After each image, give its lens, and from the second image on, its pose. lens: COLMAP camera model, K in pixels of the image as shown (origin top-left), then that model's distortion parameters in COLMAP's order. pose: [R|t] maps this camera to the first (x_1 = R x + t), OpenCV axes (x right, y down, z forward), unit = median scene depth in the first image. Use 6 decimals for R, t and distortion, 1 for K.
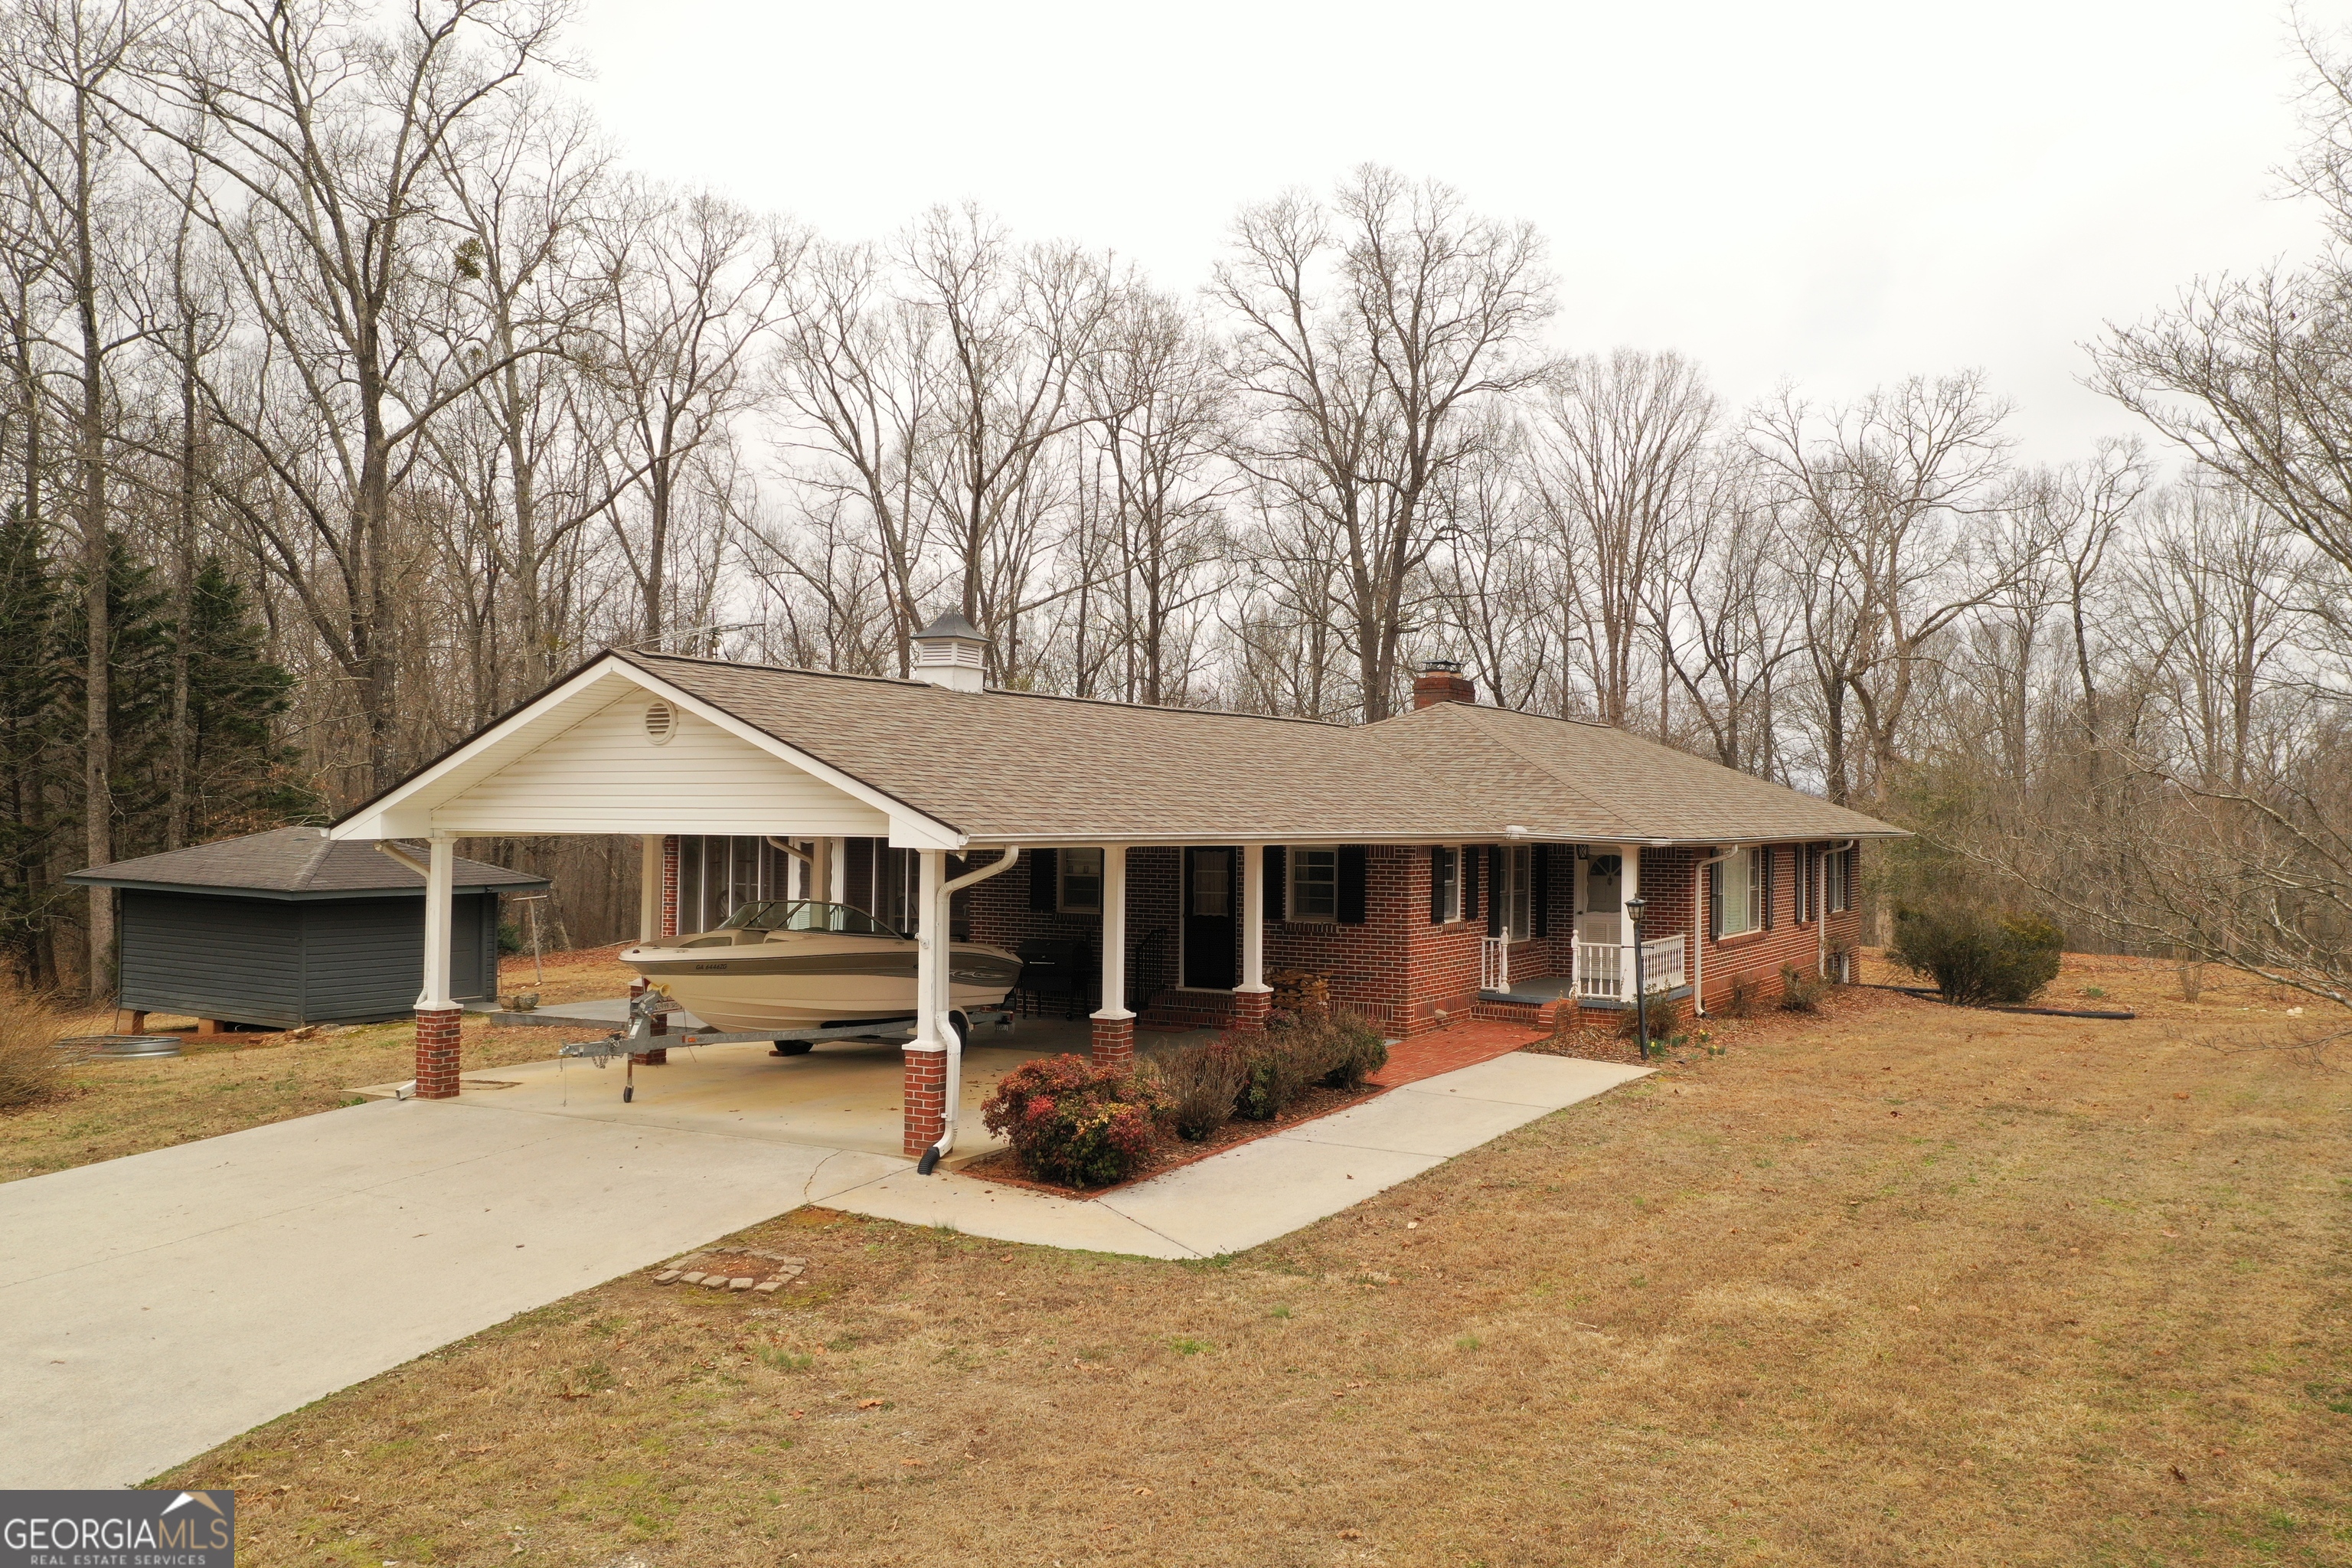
lens RADIAL K [[1876.4, 0, 1176.0], [0, 1876.4, 784.0], [0, 0, 1]] dist [-0.004667, 0.054083]
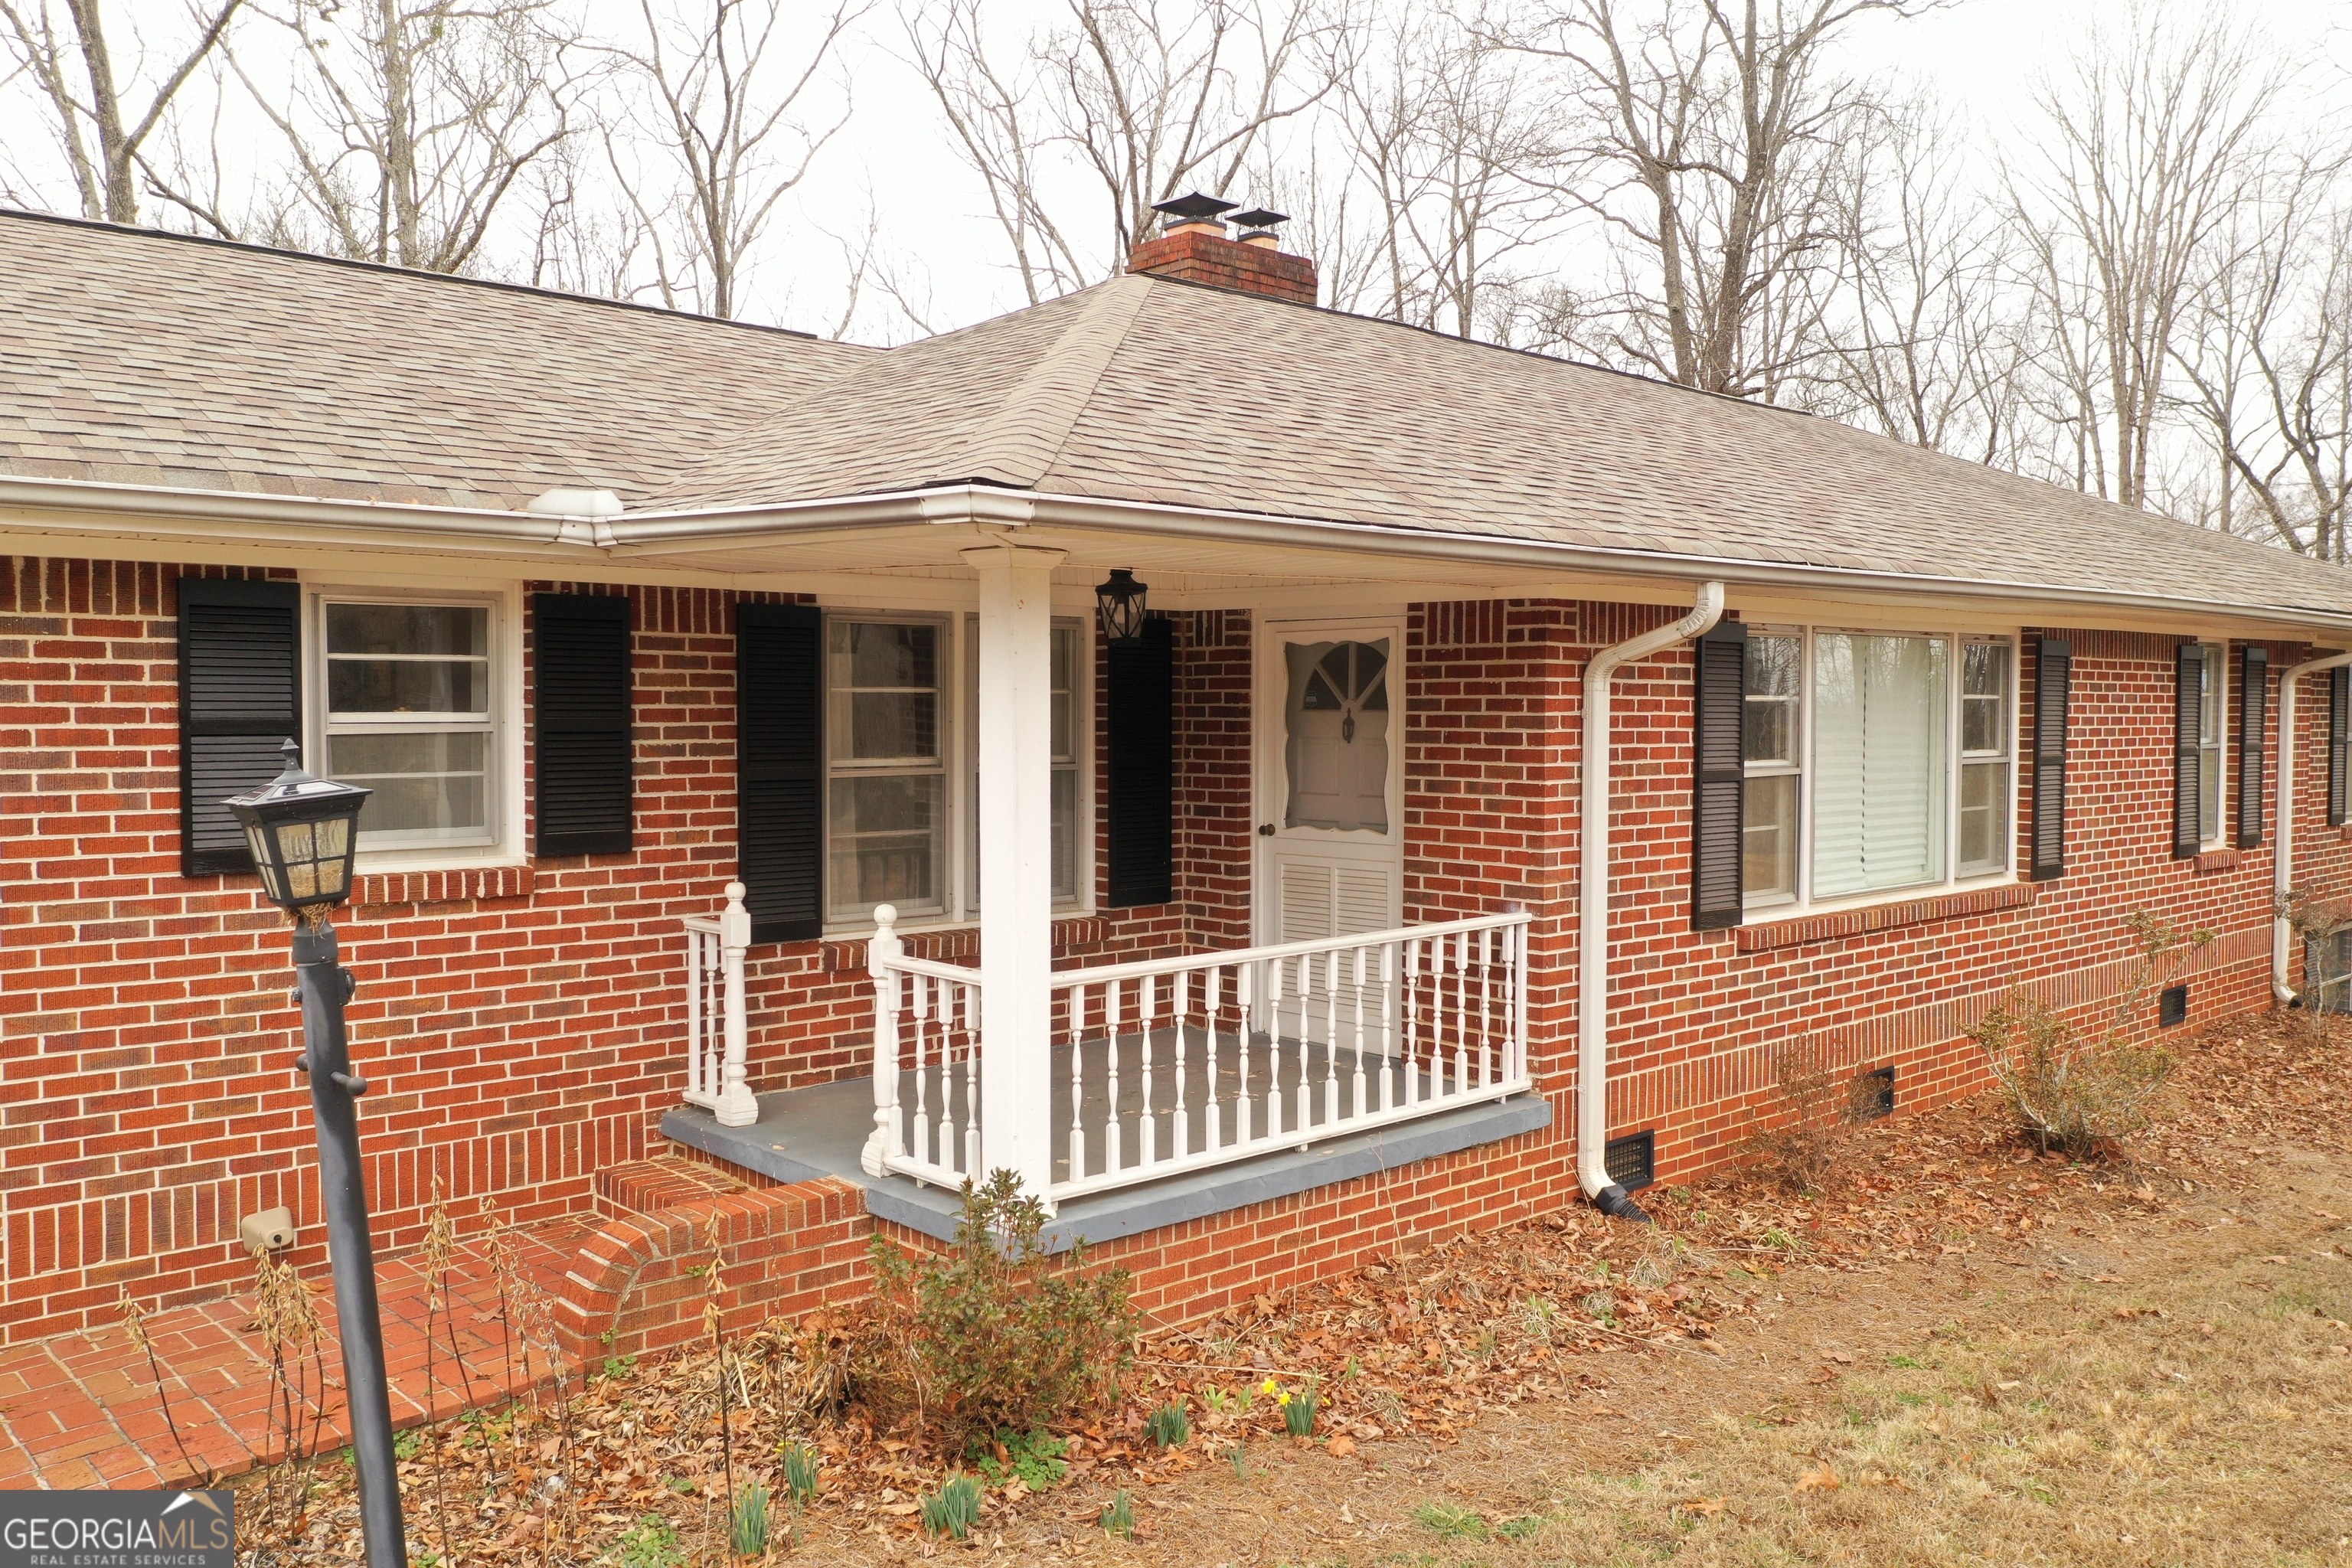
lens RADIAL K [[1882.6, 0, 1176.0], [0, 1882.6, 784.0], [0, 0, 1]] dist [0.006245, 0.006249]
pose [[0.958734, 0.003244, -0.284288, 0.289504], [0.013211, 0.998346, 0.055945, 0.042981], [0.283999, -0.057392, 0.957105, 0.690938]]
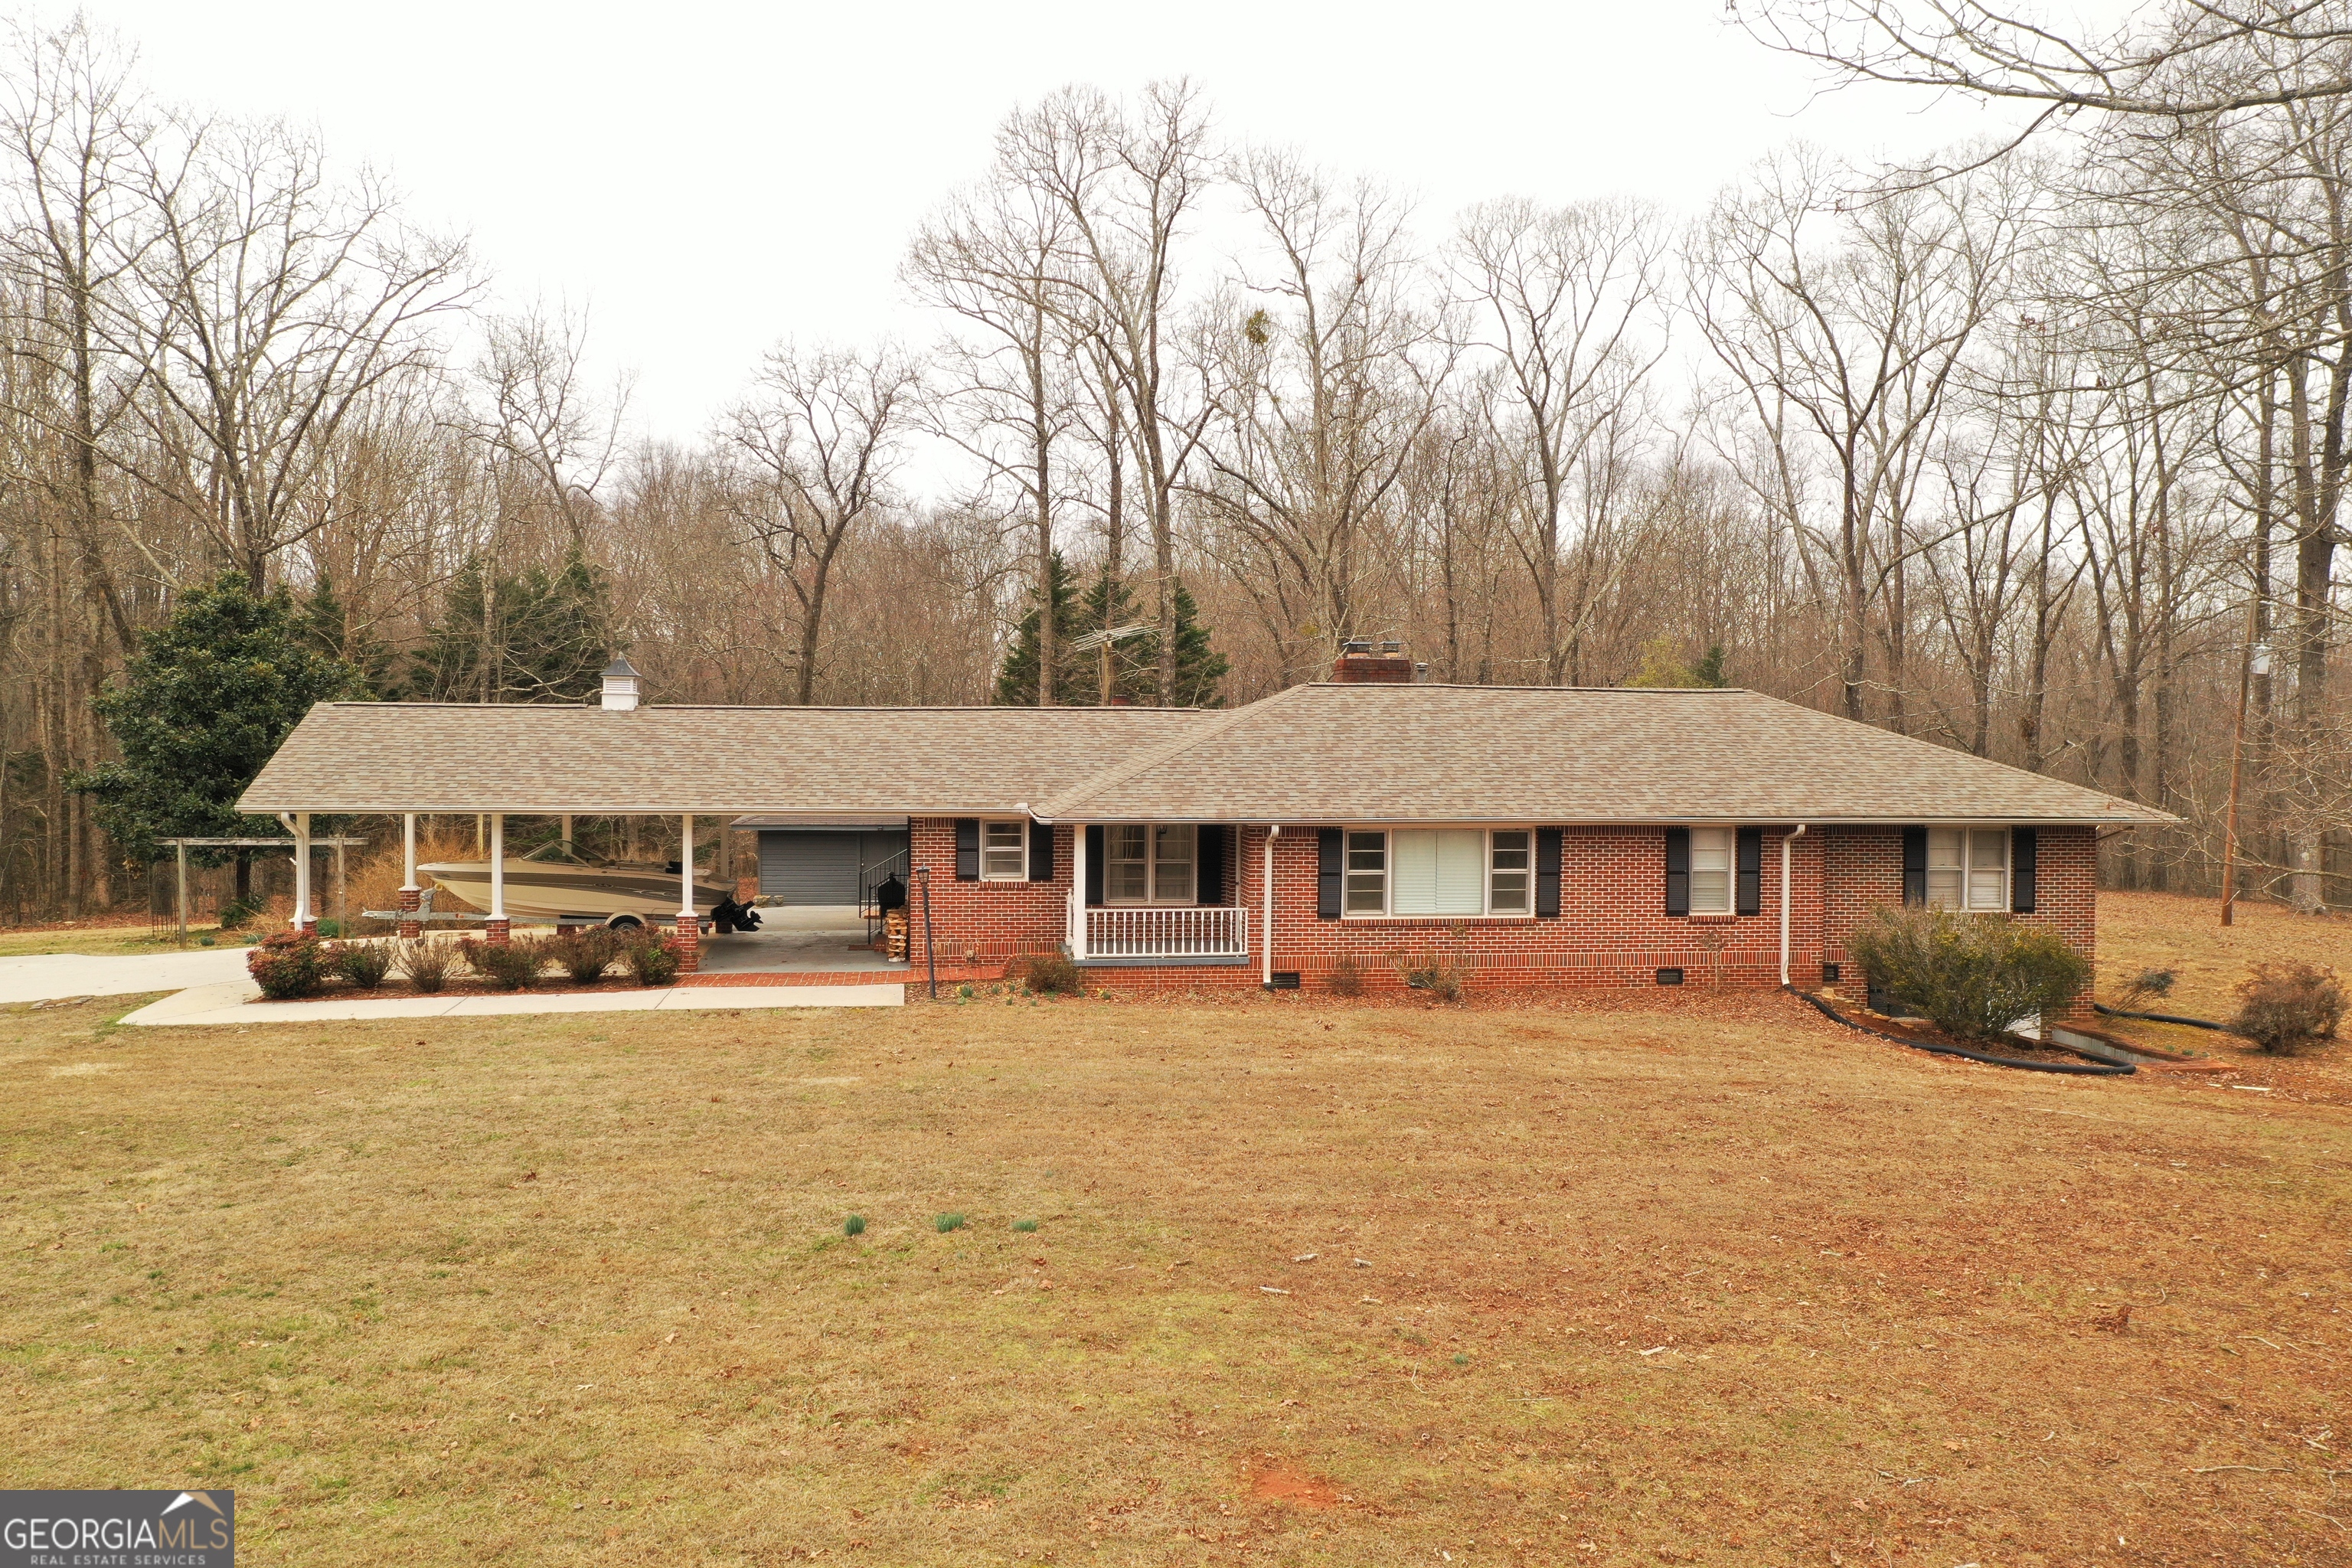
lens RADIAL K [[1882.6, 0, 1176.0], [0, 1882.6, 784.0], [0, 0, 1]] dist [0.006245, 0.006249]
pose [[0.629397, 0.017768, -0.776880, 1.038291], [0.011218, 0.999427, 0.031947, -0.024243], [0.777003, -0.028822, 0.628837, 0.284888]]
